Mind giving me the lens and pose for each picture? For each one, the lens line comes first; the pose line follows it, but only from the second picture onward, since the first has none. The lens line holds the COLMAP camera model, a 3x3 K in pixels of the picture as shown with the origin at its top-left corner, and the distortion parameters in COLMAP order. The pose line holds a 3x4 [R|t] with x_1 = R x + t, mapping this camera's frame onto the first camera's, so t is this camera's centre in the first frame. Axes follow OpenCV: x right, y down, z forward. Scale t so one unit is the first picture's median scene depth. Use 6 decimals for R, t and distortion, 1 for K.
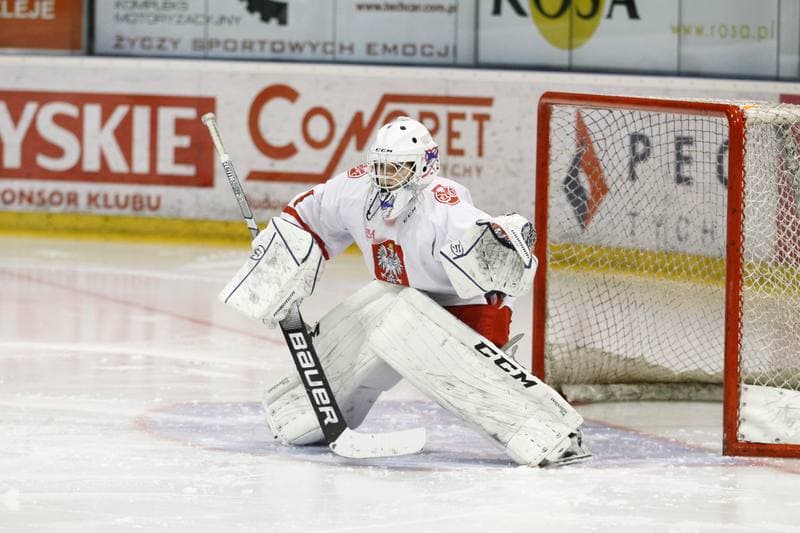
lens RADIAL K [[3600.1, 0, 400.0], [0, 3600.1, 266.5], [0, 0, 1]] dist [0.175080, -1.180798]
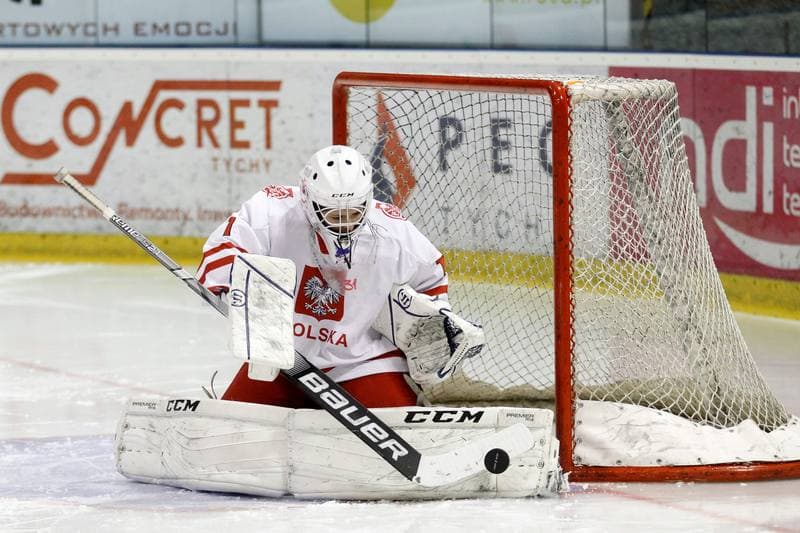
lens RADIAL K [[3600.1, 0, 400.0], [0, 3600.1, 266.5], [0, 0, 1]] dist [0.175080, -1.180798]
pose [[0.997906, -0.034095, 0.054967, 0.005202], [0.033892, 0.999415, 0.004618, -0.005013], [-0.055092, -0.002746, 0.998478, 0.128430]]
